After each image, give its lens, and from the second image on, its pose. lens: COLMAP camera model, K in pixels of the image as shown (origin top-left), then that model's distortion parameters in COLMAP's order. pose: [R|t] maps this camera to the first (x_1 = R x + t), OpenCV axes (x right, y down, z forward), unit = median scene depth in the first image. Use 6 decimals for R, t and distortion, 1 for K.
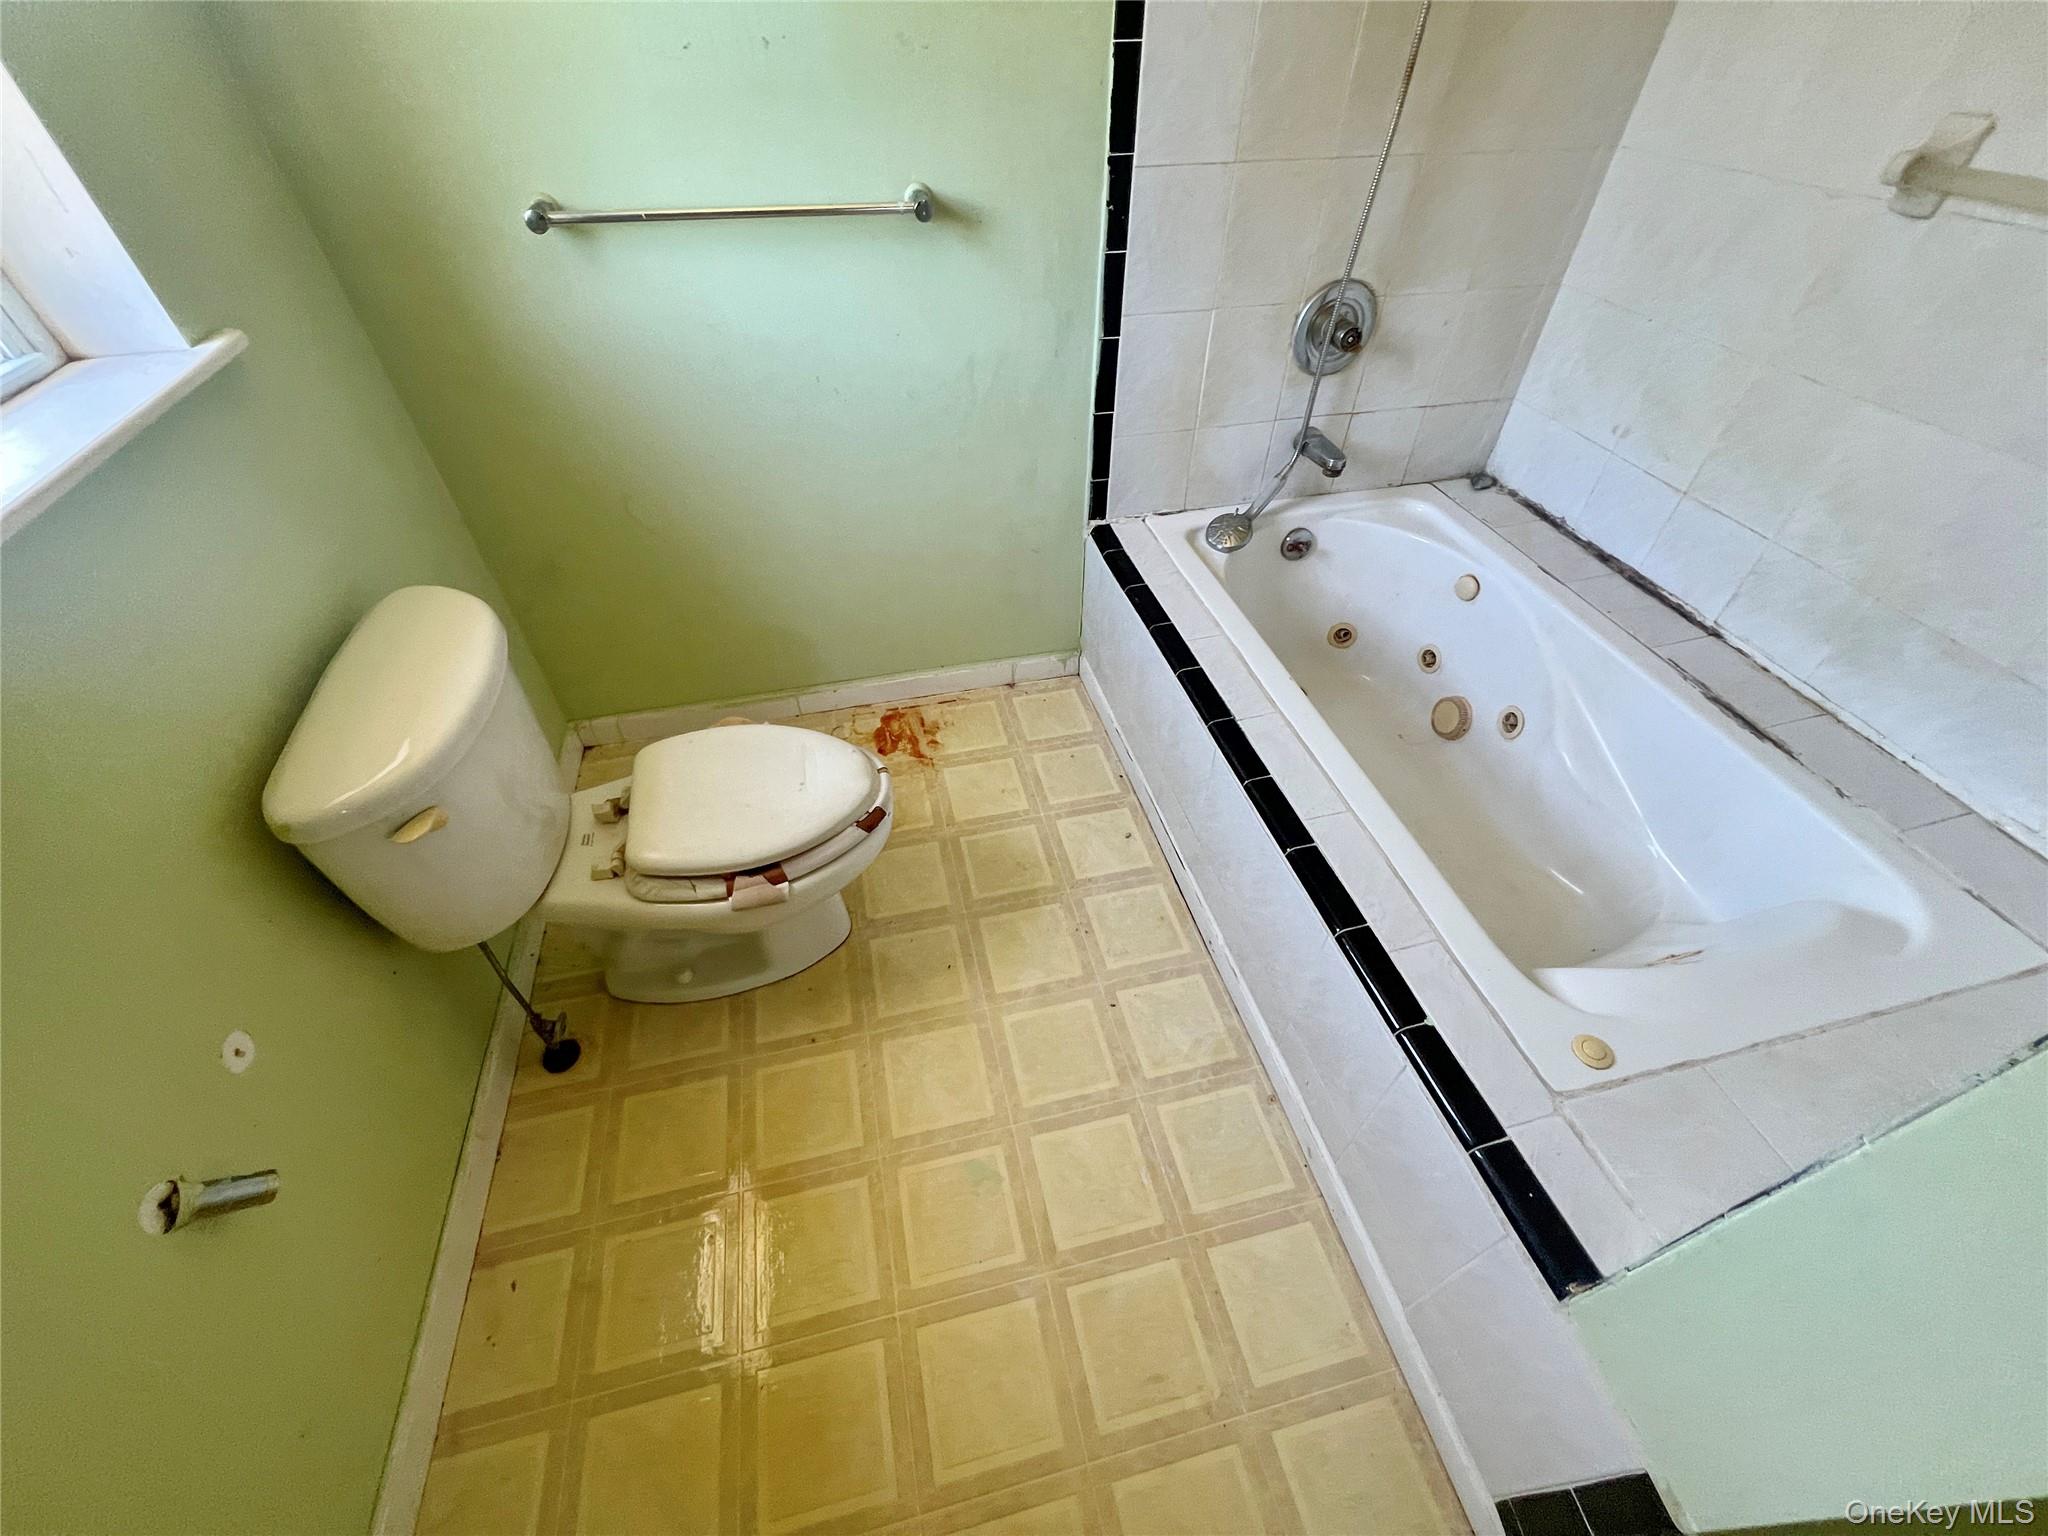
lens RADIAL K [[821.2, 0, 1024.0], [0, 821.2, 768.3], [0, 0, 1]] dist [-0.000808, -0.001005]
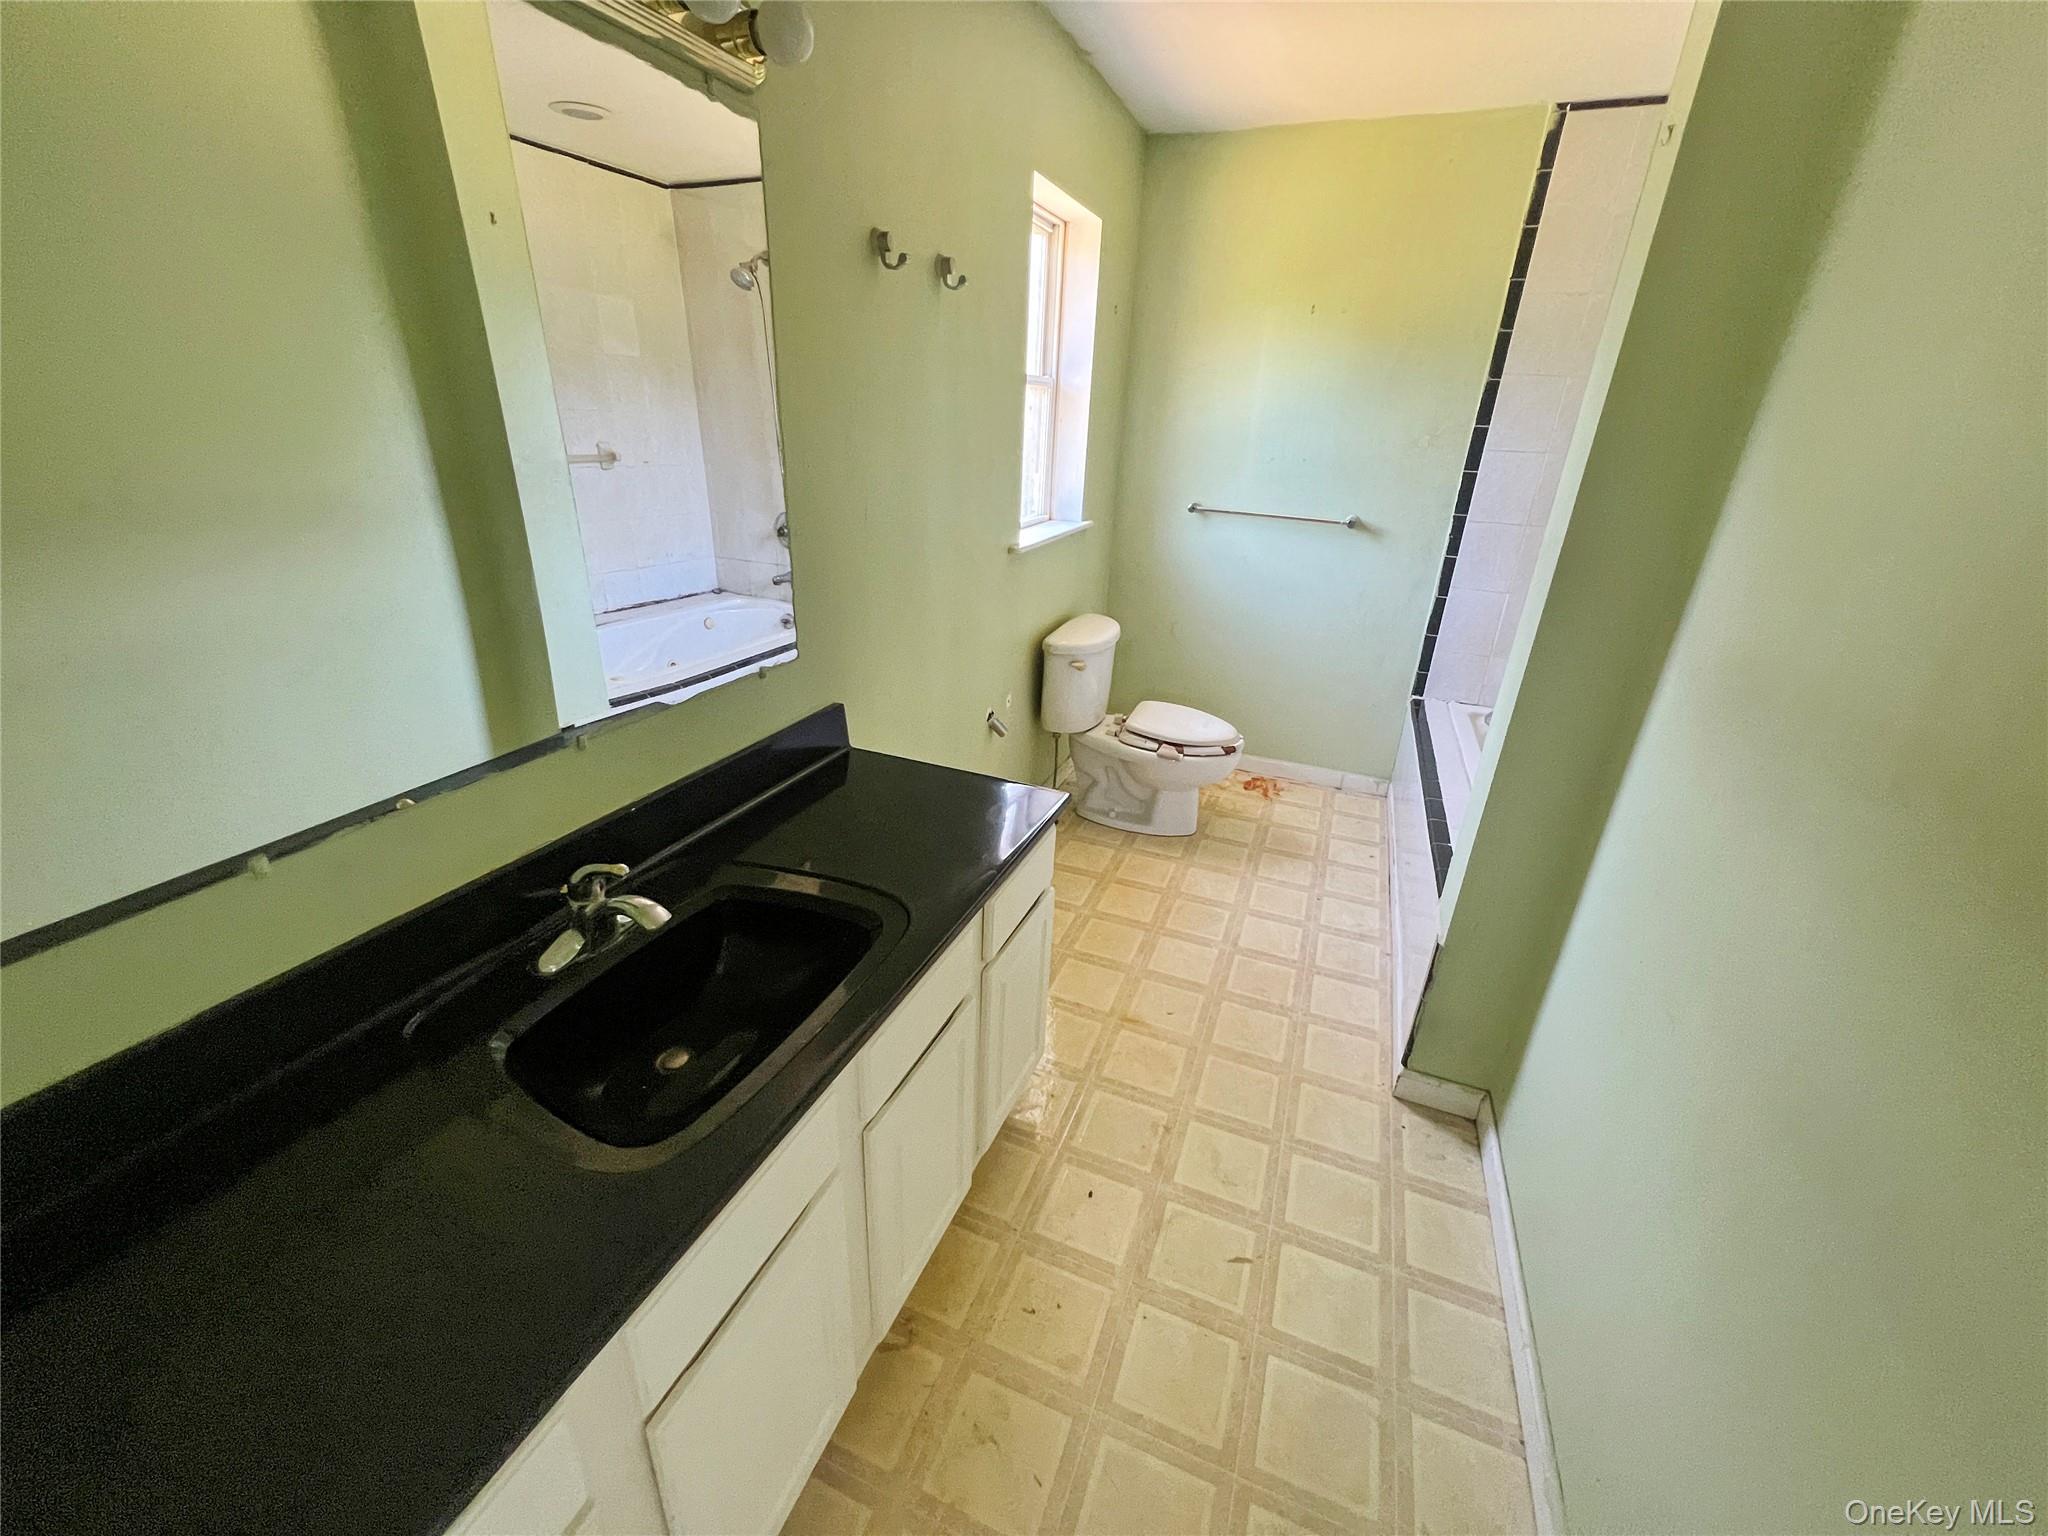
lens RADIAL K [[821.2, 0, 1019.2], [0, 821.2, 768.7], [0, 0, 1]] dist [-0.000808, -0.001005]
pose [[0.814929, 0.259366, -0.518285, 0.382105], [-0.433521, 0.866312, -0.248120, 0.685033], [0.384643, 0.426888, 0.818423, -0.726074]]
